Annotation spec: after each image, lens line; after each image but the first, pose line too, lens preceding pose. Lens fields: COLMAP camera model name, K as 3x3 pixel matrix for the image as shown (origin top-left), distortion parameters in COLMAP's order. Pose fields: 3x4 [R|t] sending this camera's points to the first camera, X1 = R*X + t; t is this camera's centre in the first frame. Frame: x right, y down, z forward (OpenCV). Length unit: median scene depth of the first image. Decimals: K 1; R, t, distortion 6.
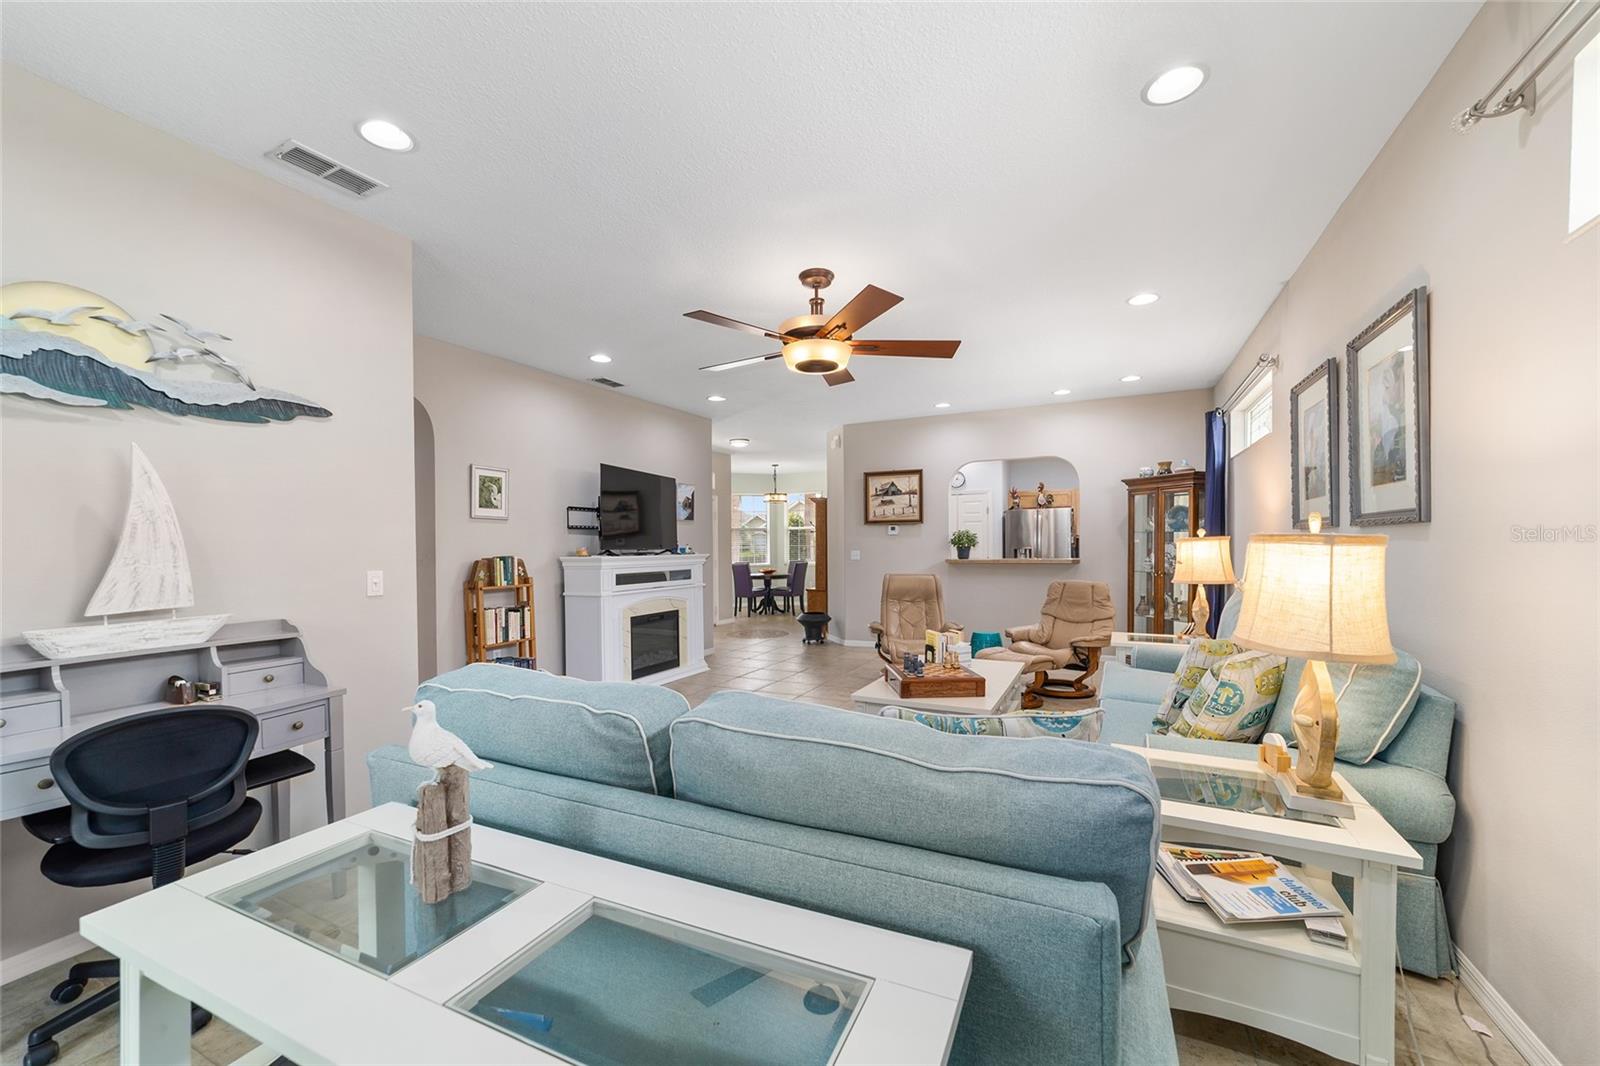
lens RADIAL K [[611.7, 0, 792.9], [0, 611.7, 539.2], [0, 0, 1]] dist [-0.011579, 0.003850]
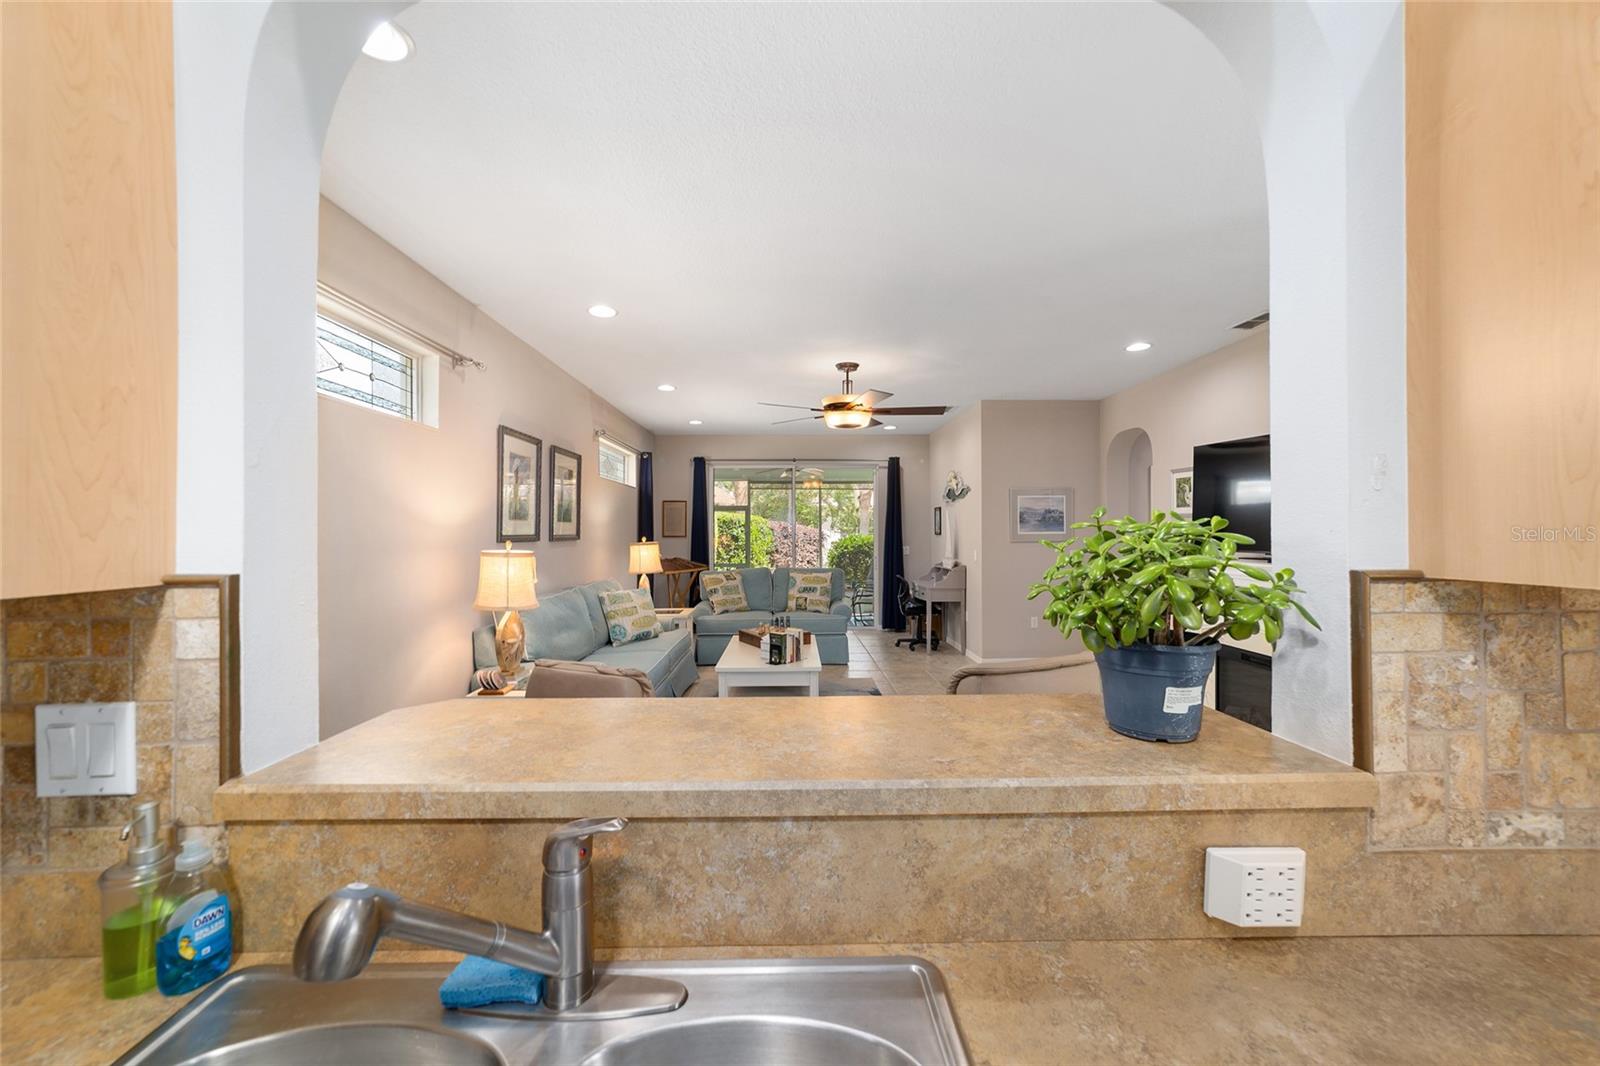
lens RADIAL K [[611.7, 0, 796.4], [0, 611.7, 532.5], [0, 0, 1]] dist [-0.011579, 0.003850]
pose [[-0.882110, 0.016291, -0.470761, 0.610407], [0.018267, 0.999833, 0.000372, -0.018550], [0.470689, -0.008271, -0.882261, 1.612673]]
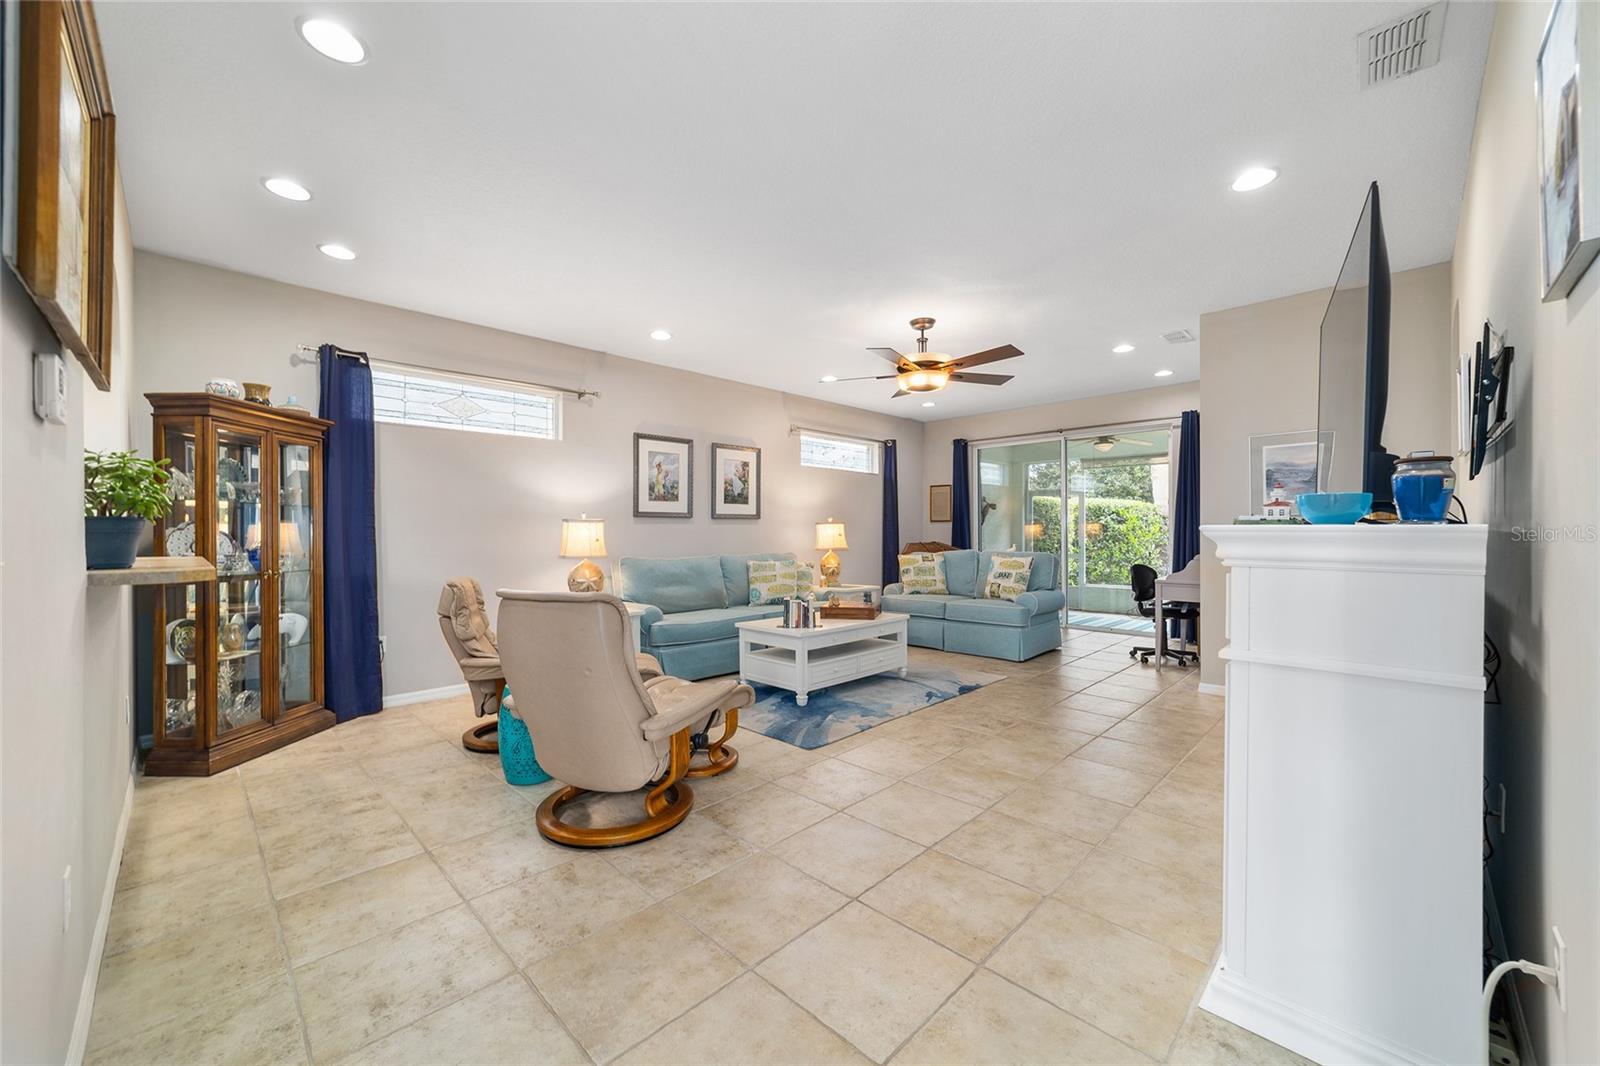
lens RADIAL K [[611.7, 0, 798.8], [0, 611.7, 533.6], [0, 0, 1]] dist [-0.011579, 0.003850]
pose [[-0.953592, 0.017360, 0.300600, -0.074162], [0.015283, 0.999840, -0.009260, 0.035490], [-0.300713, -0.004237, -0.953705, 1.704355]]
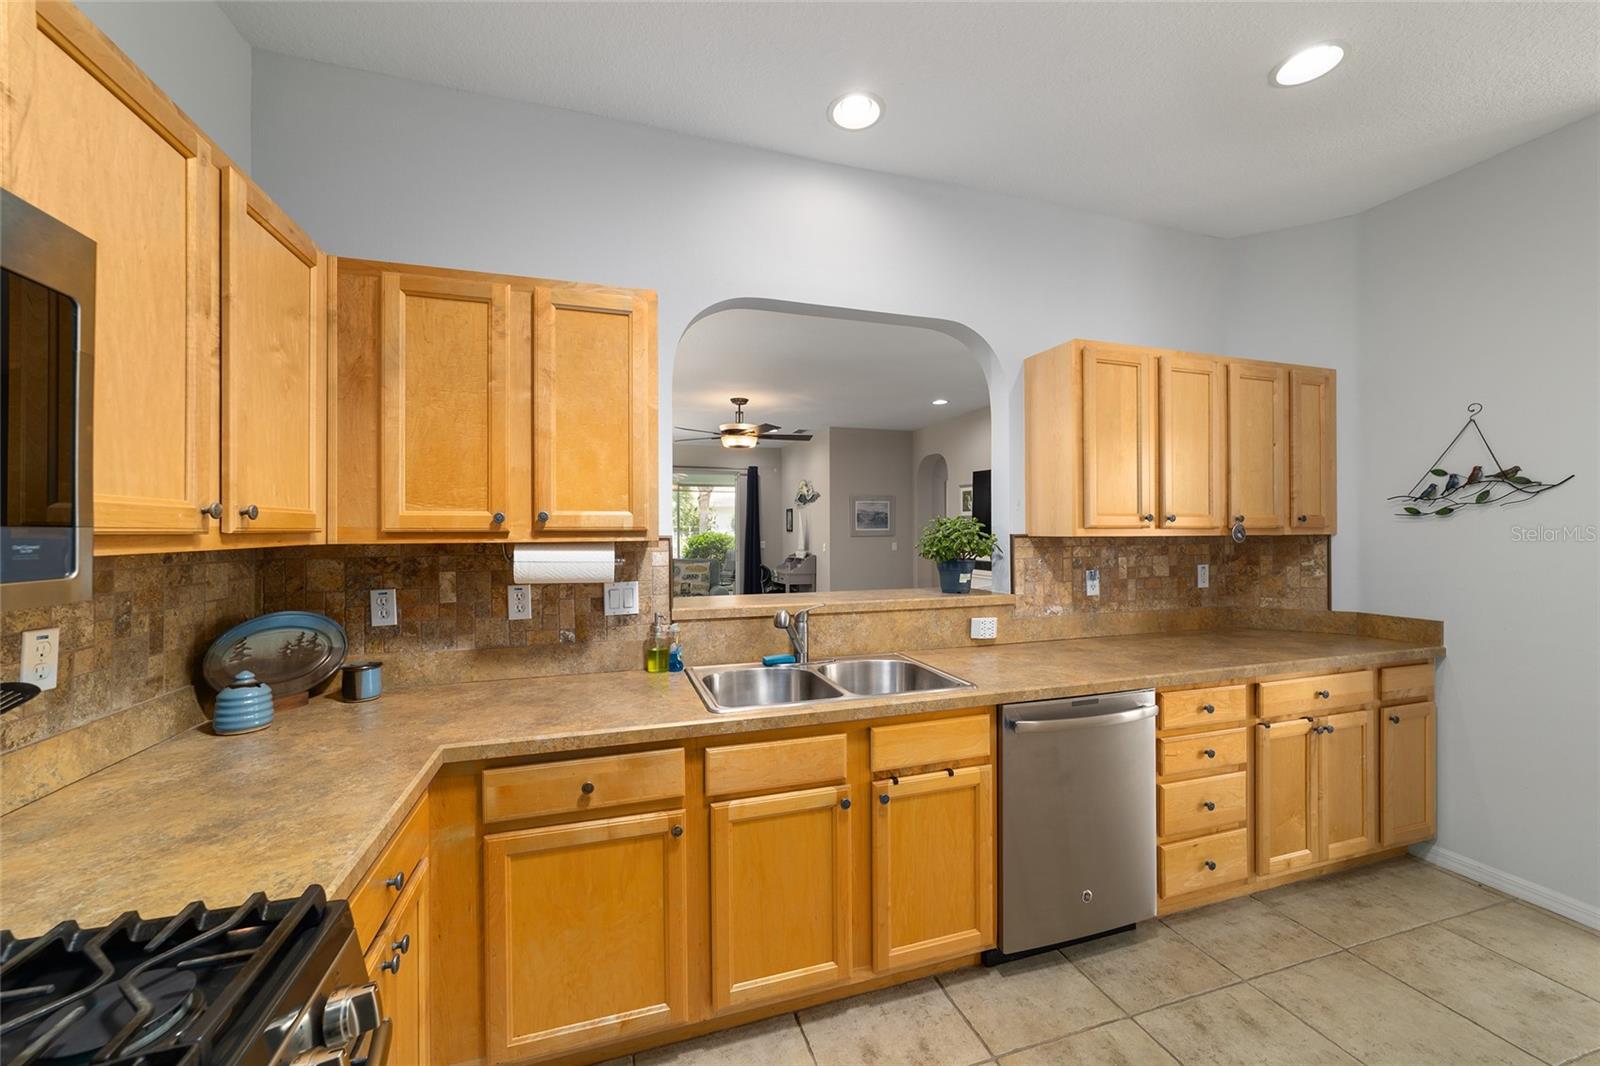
lens RADIAL K [[611.7, 0, 795.6], [0, 611.7, 531.5], [0, 0, 1]] dist [-0.011579, 0.003850]
pose [[-0.709655, 0.015936, -0.704370, 0.916093], [0.017406, 0.999836, 0.005084, -0.014209], [0.704335, -0.008652, -0.709815, 1.788031]]
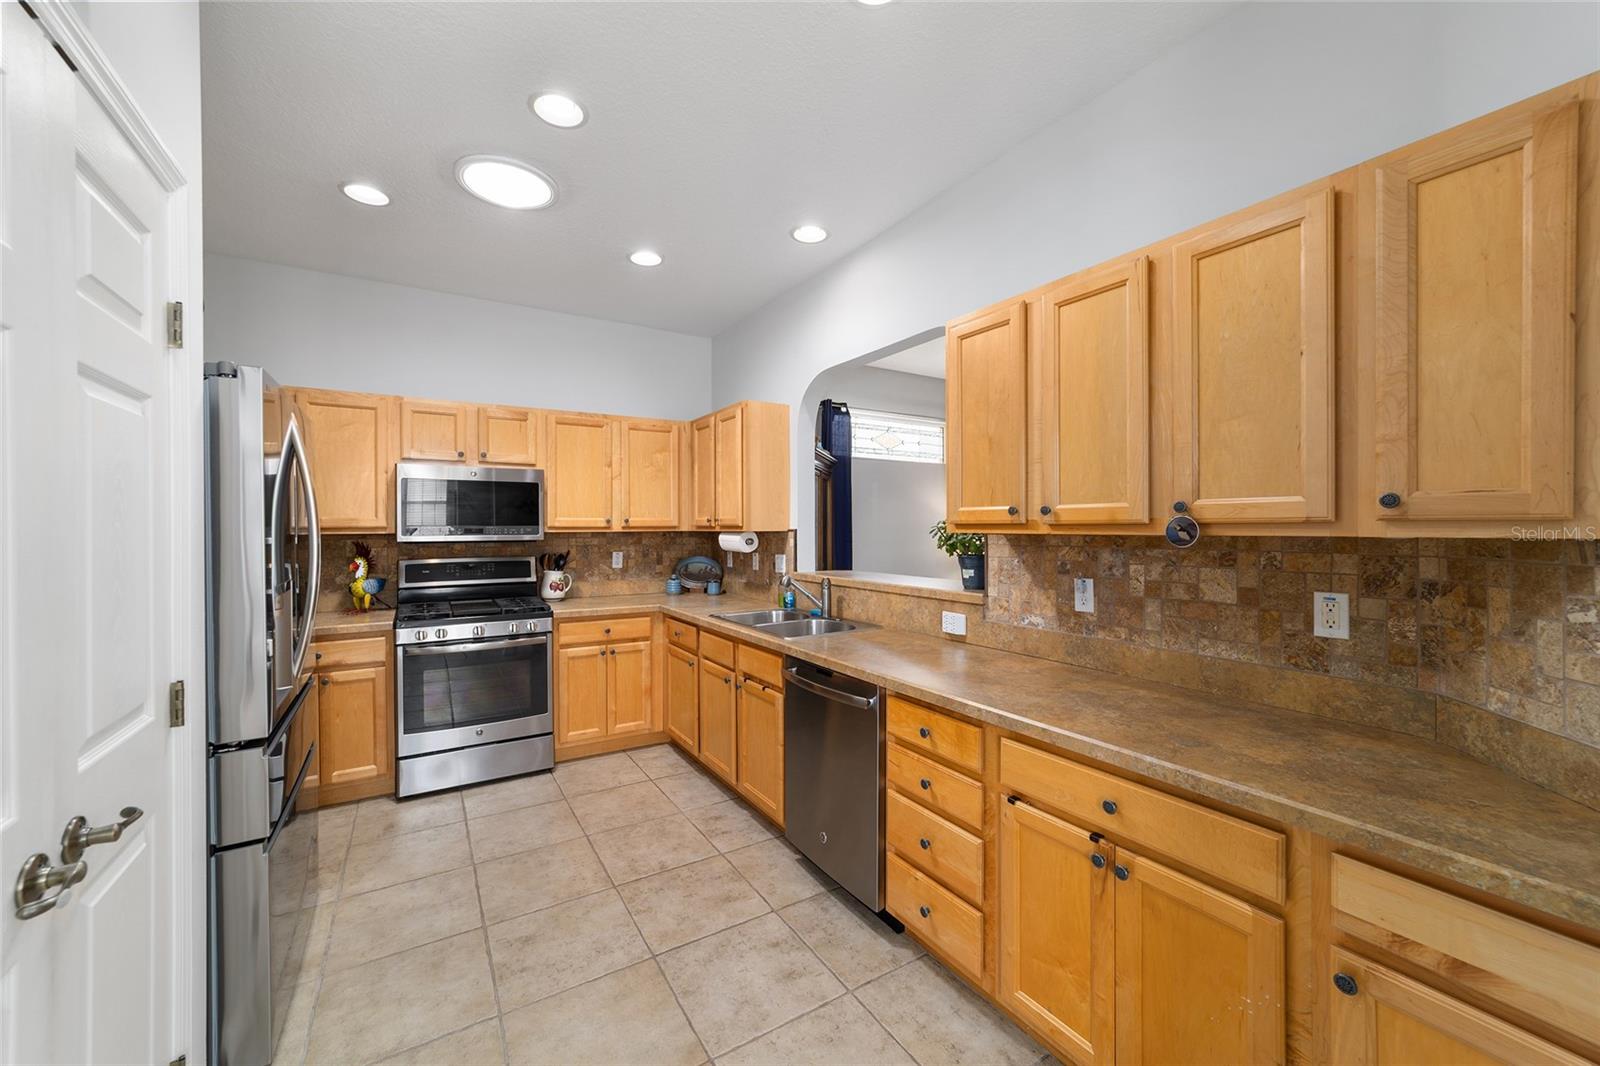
lens RADIAL K [[611.7, 0, 789.2], [0, 611.7, 530.5], [0, 0, 1]] dist [-0.011579, 0.003850]
pose [[-0.853113, 0.011662, 0.521595, 0.279886], [0.010121, 0.999932, -0.005802, -0.004248], [-0.521627, 0.000329, -0.853173, 2.052201]]
